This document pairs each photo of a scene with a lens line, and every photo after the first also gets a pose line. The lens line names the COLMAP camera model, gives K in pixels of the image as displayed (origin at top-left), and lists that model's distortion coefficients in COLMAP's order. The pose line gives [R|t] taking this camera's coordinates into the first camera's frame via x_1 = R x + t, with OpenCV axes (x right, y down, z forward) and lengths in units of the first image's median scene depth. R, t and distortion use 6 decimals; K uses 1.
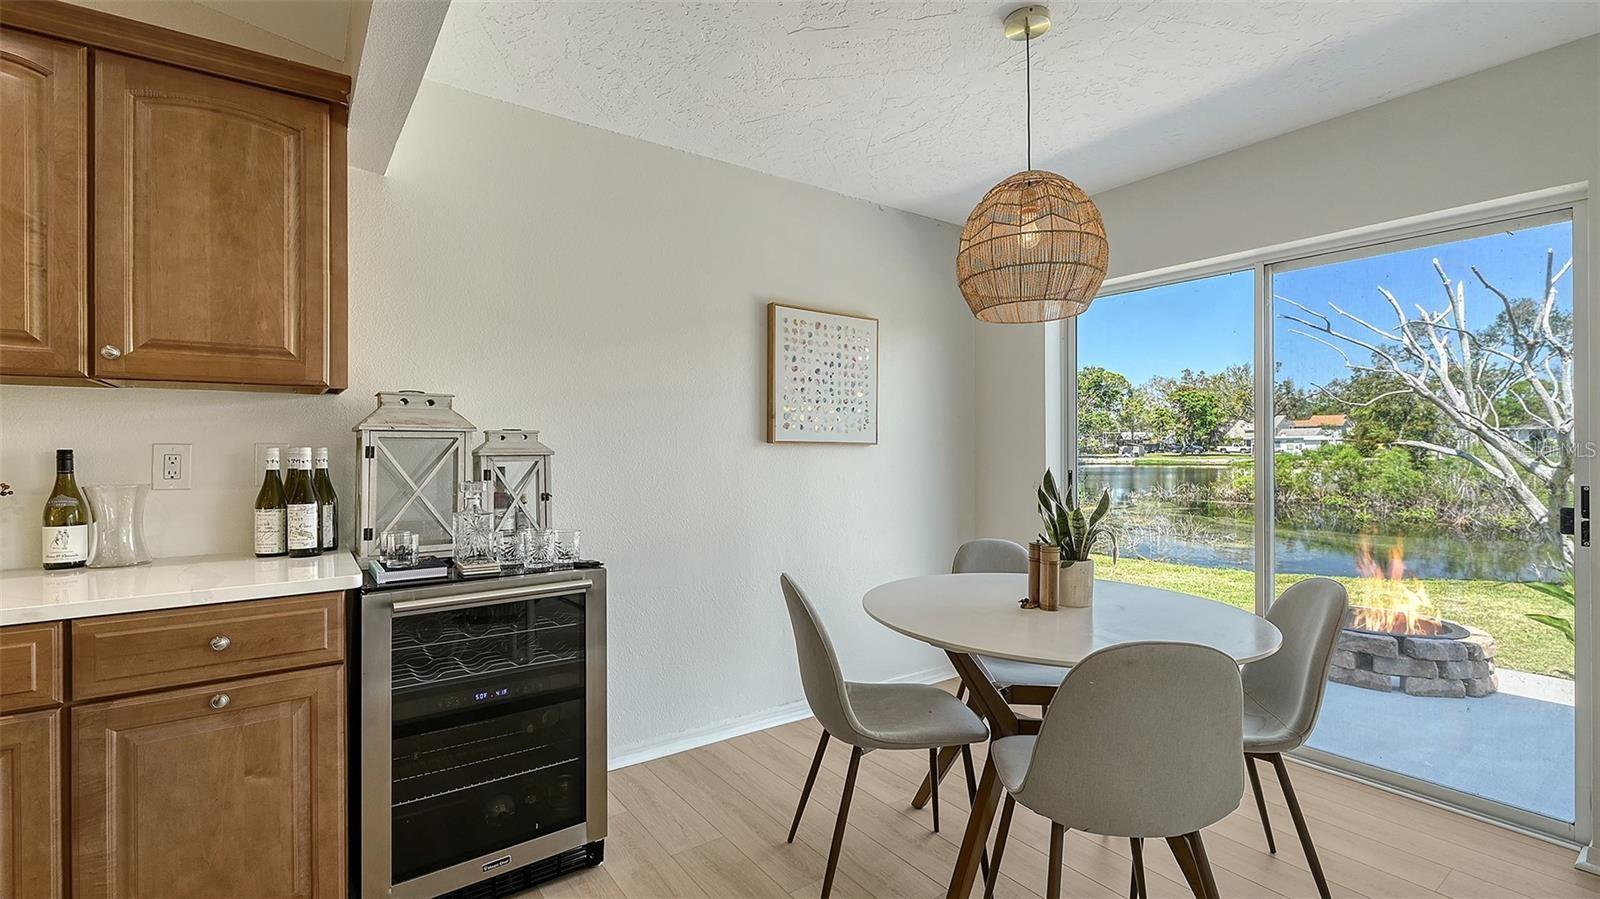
lens RADIAL K [[686.0, 0, 794.1], [0, 686.0, 456.7], [0, 0, 1]] dist [0.001883, 0.000053]
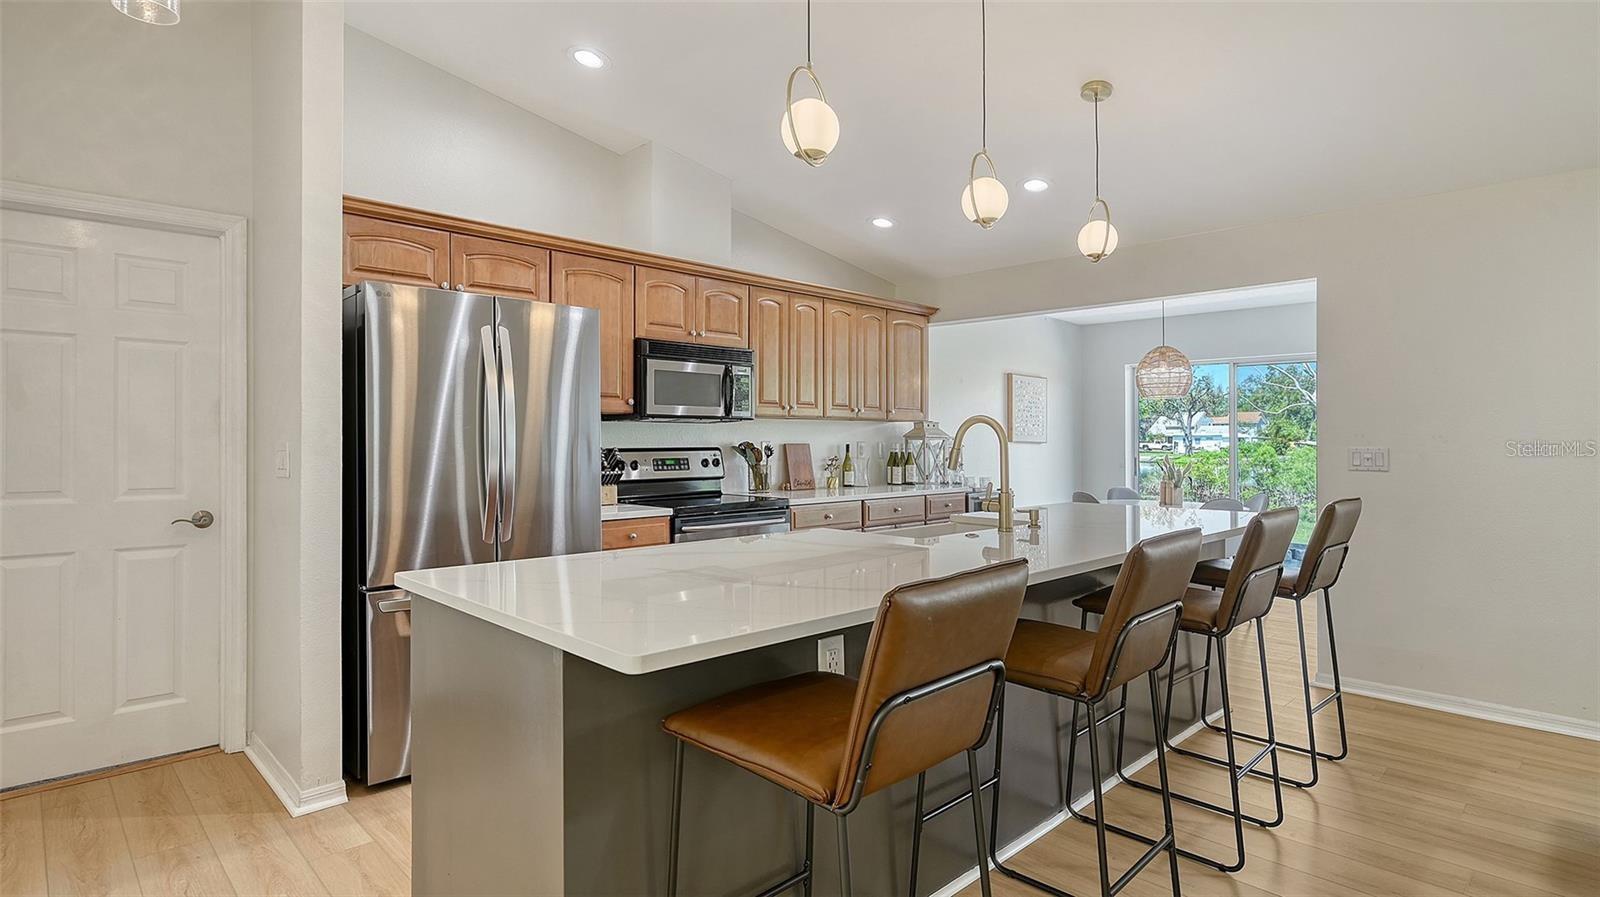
lens RADIAL K [[801.5, 0, 802.8], [0, 801.5, 435.1], [0, 0, 1]] dist [-0.001452, -0.001566]
pose [[0.987602, 0.011601, 0.156549, -0.953281], [-0.008541, 0.999759, -0.020205, 0.011282], [-0.156746, 0.018618, 0.987463, -1.180109]]
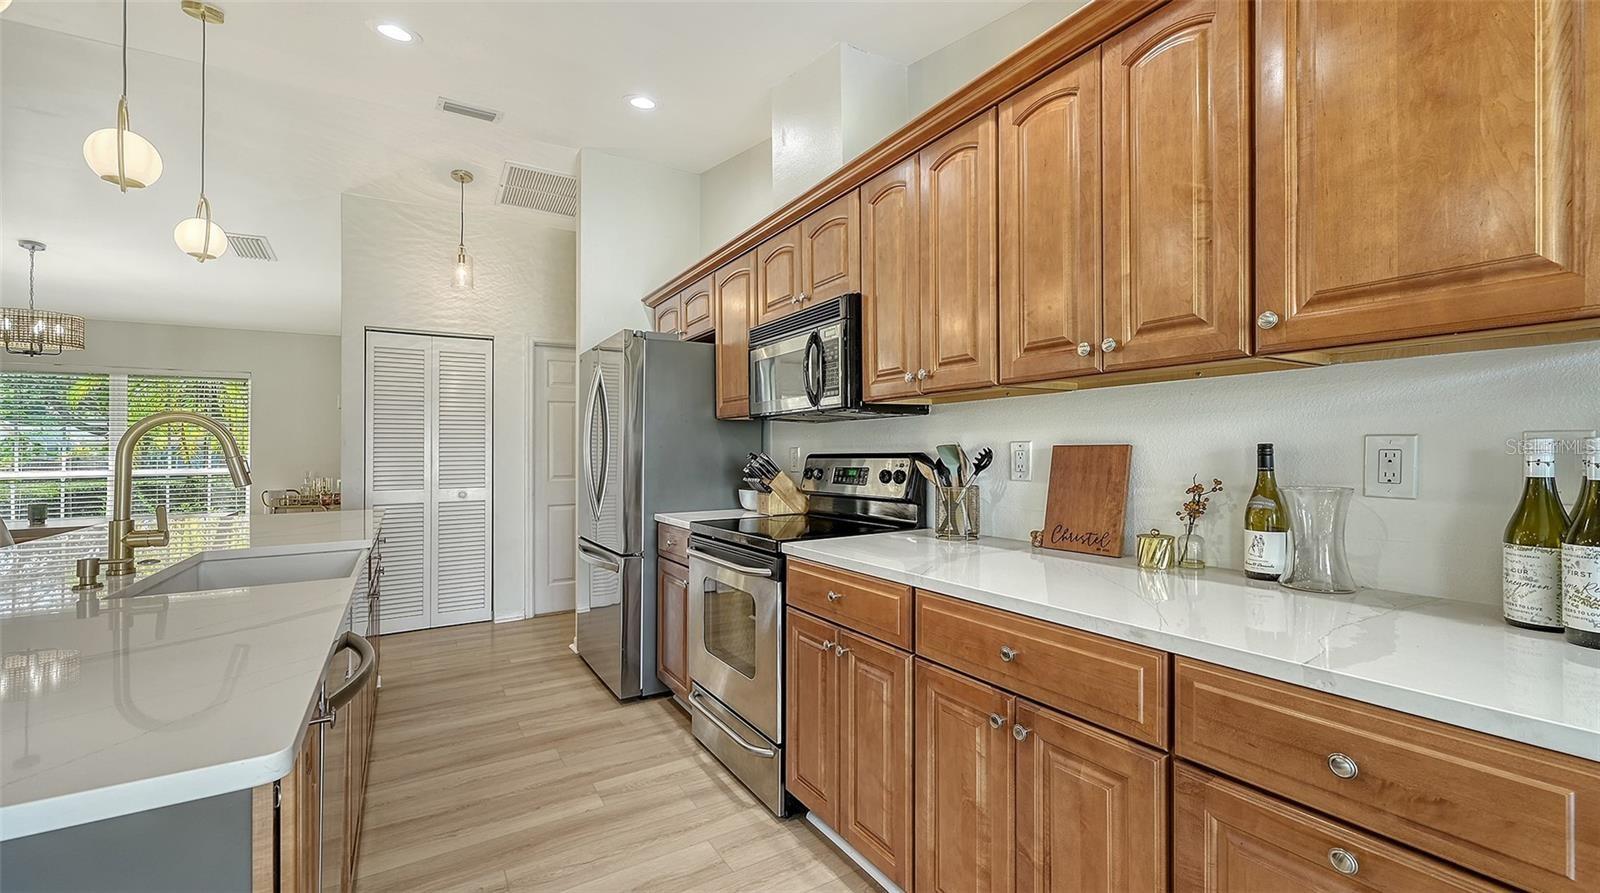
lens RADIAL K [[648.8, 0, 798.1], [0, 648.8, 443.1], [0, 0, 1]] dist [0.004614, -0.000485]
pose [[-0.072252, -0.005067, -0.997374, -0.103999], [-0.005716, 0.999973, -0.004666, -0.002115], [0.997370, 0.005364, -0.072279, 0.254326]]
